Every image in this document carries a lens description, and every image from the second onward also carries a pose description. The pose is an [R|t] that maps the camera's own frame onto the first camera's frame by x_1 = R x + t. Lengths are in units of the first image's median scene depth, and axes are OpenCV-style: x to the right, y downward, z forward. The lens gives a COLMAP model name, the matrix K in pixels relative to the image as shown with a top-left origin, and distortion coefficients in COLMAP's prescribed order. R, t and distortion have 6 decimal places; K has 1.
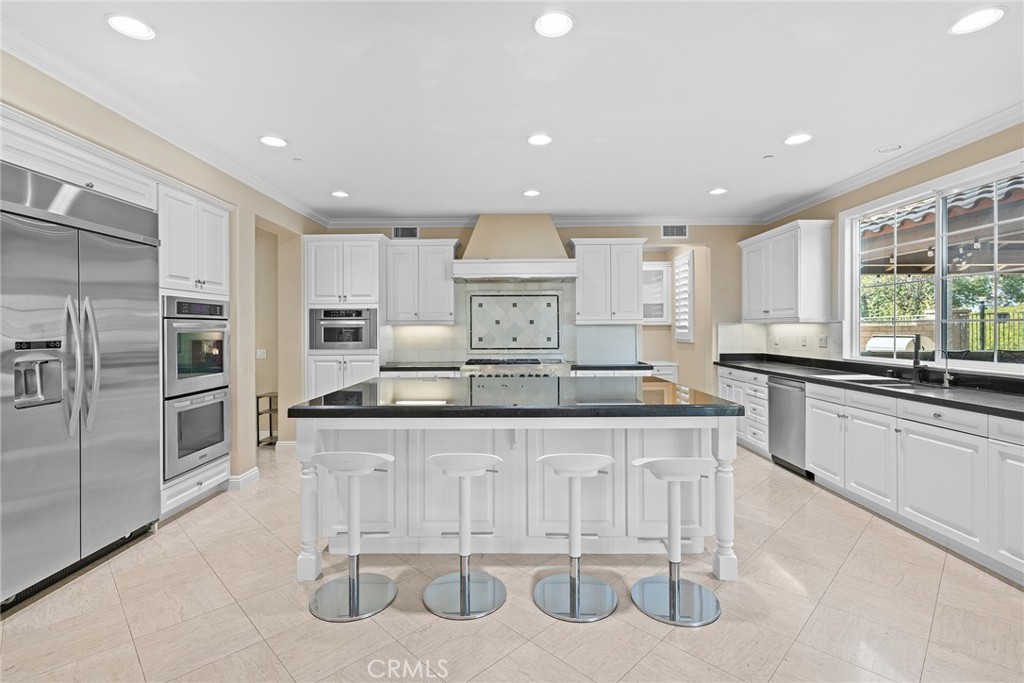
lens RADIAL K [[469.1, 0, 505.8], [0, 469.1, 324.9], [0, 0, 1]] dist [0.000129, -0.000194]
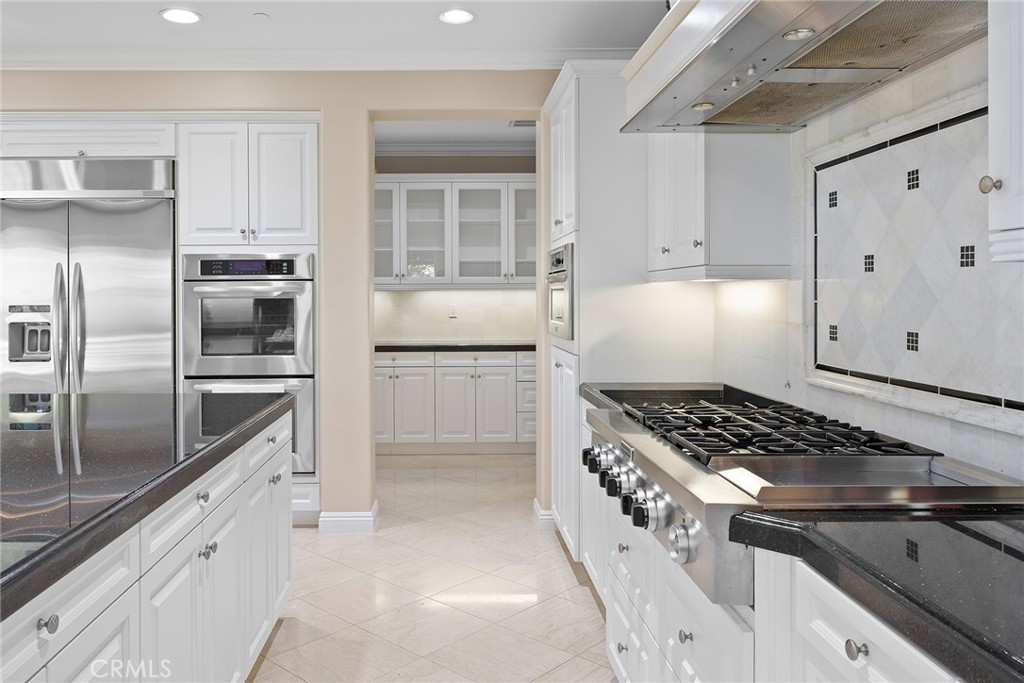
lens RADIAL K [[774.1, 0, 457.1], [0, 774.1, 296.4], [0, 0, 1]] dist [0.000067, -0.000110]
pose [[0.023929, 0.007305, -0.999687, 0.405449], [0.013671, 0.999877, 0.007634, 0.005544], [0.999620, -0.013850, 0.023827, 0.877014]]
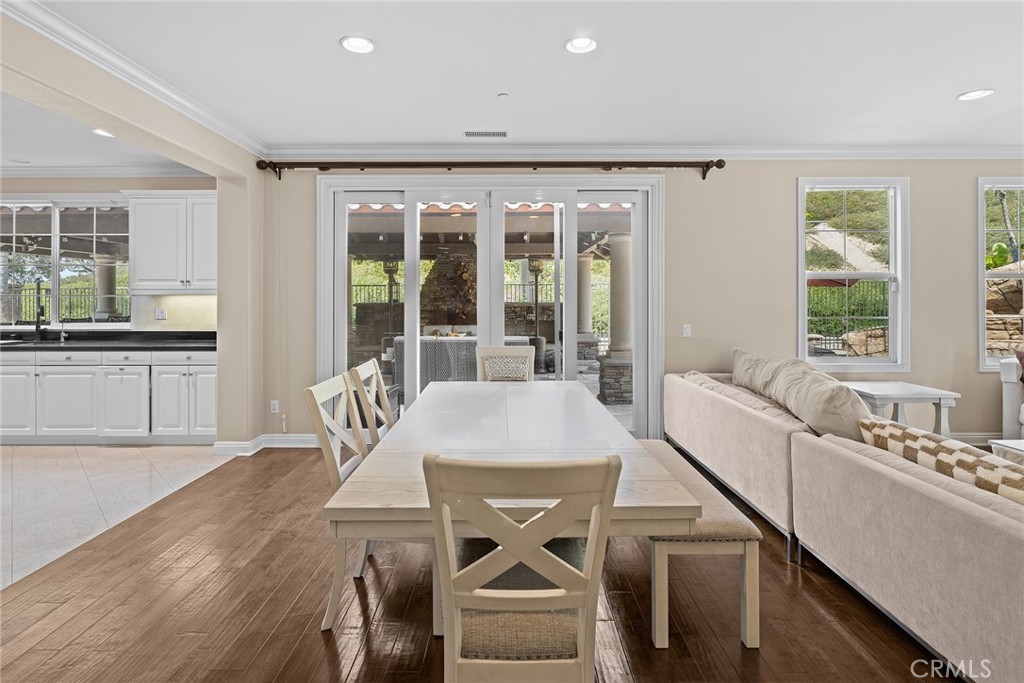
lens RADIAL K [[511.5, 0, 513.5], [0, 511.5, 304.8], [0, 0, 1]] dist [-0.002232, -0.000320]
pose [[-0.013793, -0.006330, 0.999885, -0.415371], [-0.007377, 0.999953, 0.006229, -0.000630], [-0.999878, -0.007290, -0.013839, -0.231224]]
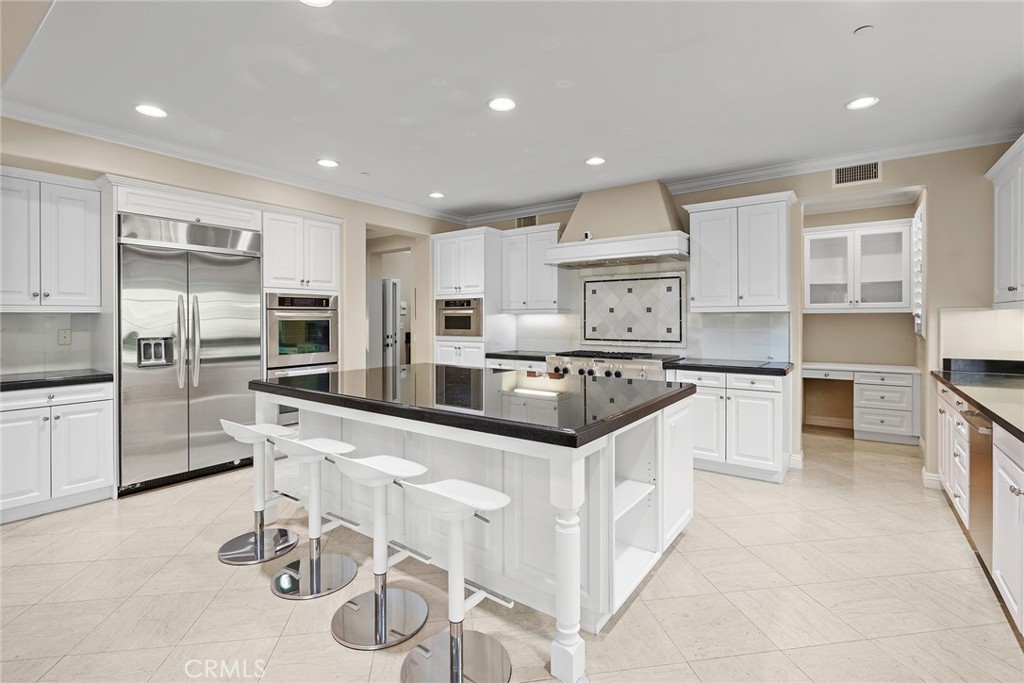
lens RADIAL K [[465.8, 0, 514.0], [0, 465.8, 317.1], [0, 0, 1]] dist [-0.006875, -0.000074]
pose [[0.816439, 0.002110, -0.577428, 0.382653], [0.003015, 0.999964, 0.007917, -0.000446], [0.577424, -0.008205, 0.816403, 0.188874]]
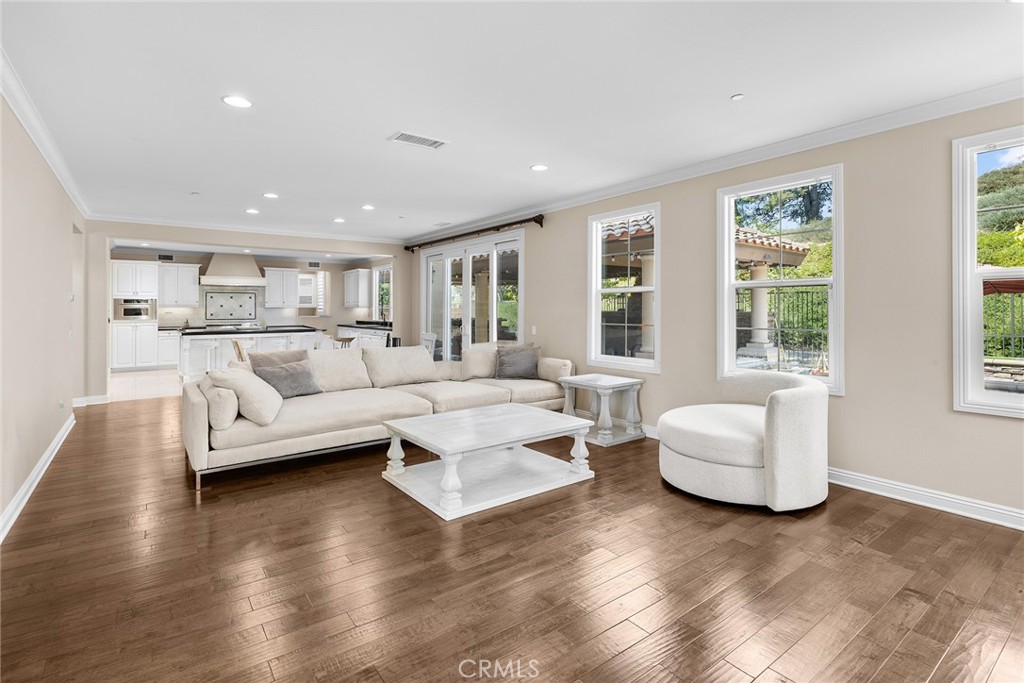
lens RADIAL K [[511.5, 0, 513.5], [0, 511.5, 304.8], [0, 0, 1]] dist [-0.002232, -0.000320]
pose [[0.799712, 0.008154, 0.600329, -0.366298], [-0.007816, 0.999964, -0.003170, -0.014874], [-0.600333, -0.002157, 0.799747, -1.643117]]
